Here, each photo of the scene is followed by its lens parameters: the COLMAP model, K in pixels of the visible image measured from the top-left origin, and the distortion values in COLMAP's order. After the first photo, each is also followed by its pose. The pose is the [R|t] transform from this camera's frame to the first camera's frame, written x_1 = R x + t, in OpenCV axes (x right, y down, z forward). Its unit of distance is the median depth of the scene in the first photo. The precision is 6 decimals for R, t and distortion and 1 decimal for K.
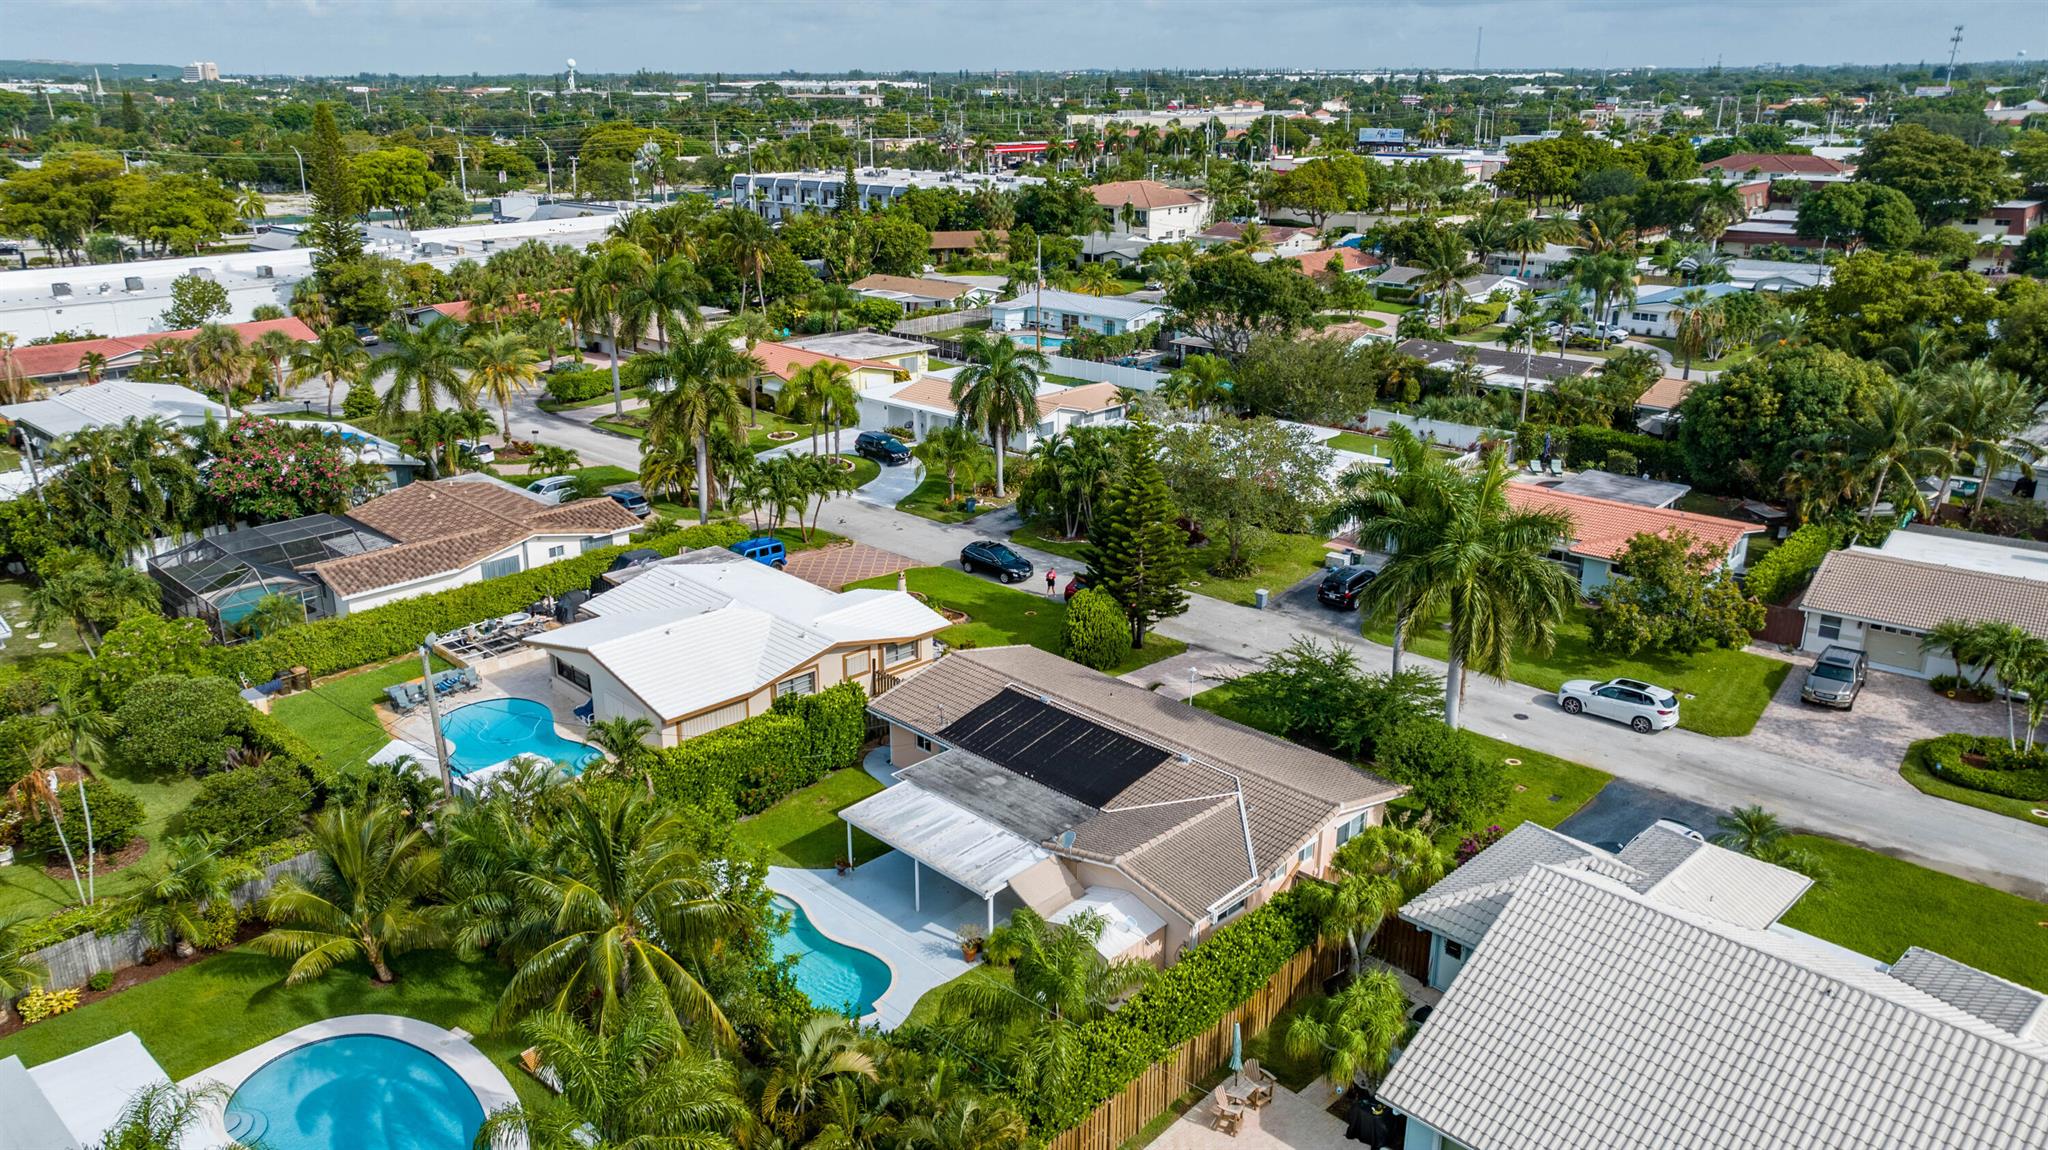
lens RADIAL K [[1456.3, 0, 986.6], [0, 1456.3, 564.5], [0, 0, 1]] dist [-0.025225, 0.054932]
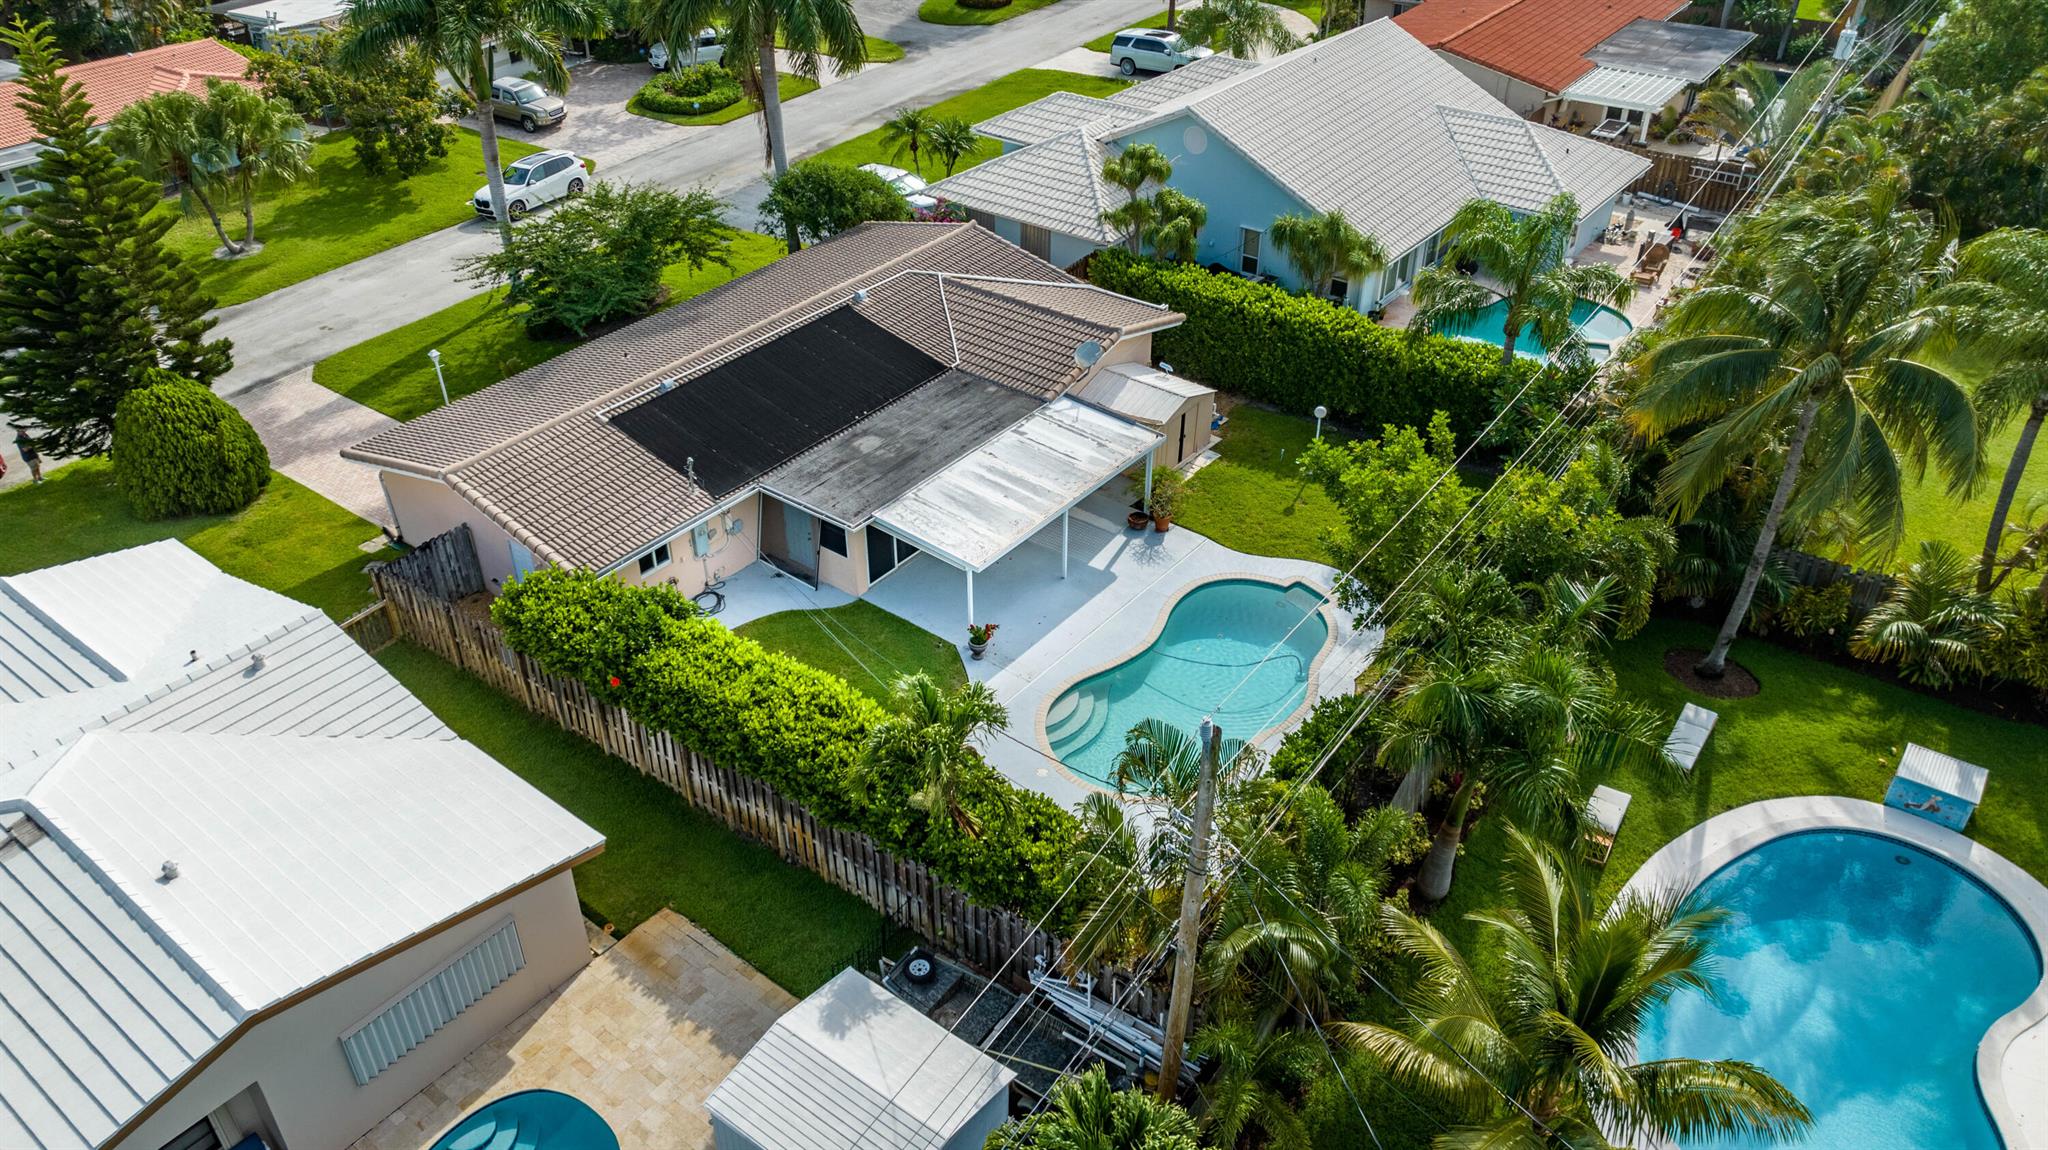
lens RADIAL K [[1456.3, 0, 986.6], [0, 1456.3, 564.5], [0, 0, 1]] dist [-0.025225, 0.054932]
pose [[-0.143780, -0.544308, 0.826472, -0.467316], [0.324186, 0.763160, 0.559009, -0.134529], [-0.935003, 0.348305, 0.066729, 0.722599]]
